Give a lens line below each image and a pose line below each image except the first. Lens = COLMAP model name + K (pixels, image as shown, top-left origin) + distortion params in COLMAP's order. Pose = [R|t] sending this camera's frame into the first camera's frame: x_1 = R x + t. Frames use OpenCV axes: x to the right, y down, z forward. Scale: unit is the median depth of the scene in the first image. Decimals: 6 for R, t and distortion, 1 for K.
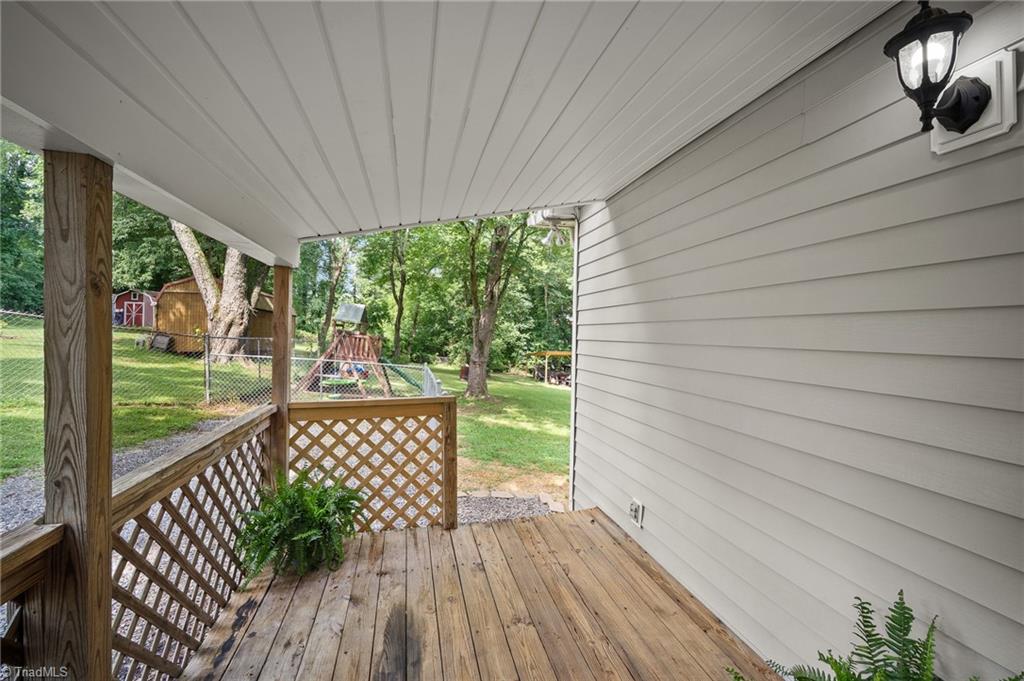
lens RADIAL K [[449.4, 0, 513.0], [0, 449.4, 340.8], [0, 0, 1]] dist [-0.006784, 0.000796]
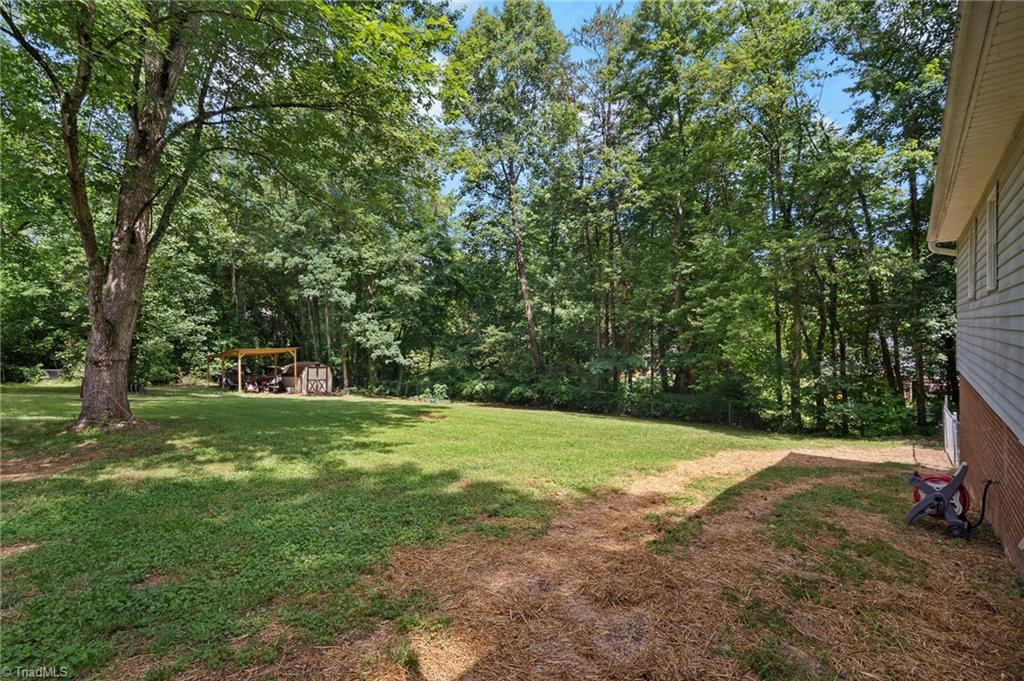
lens RADIAL K [[449.4, 0, 509.4], [0, 449.4, 338.2], [0, 0, 1]] dist [-0.006784, 0.000796]
pose [[0.808775, -0.036723, 0.586971, 0.000420], [0.038338, 0.999218, 0.009690, 0.014173], [-0.586868, 0.014666, 0.809550, 0.124143]]
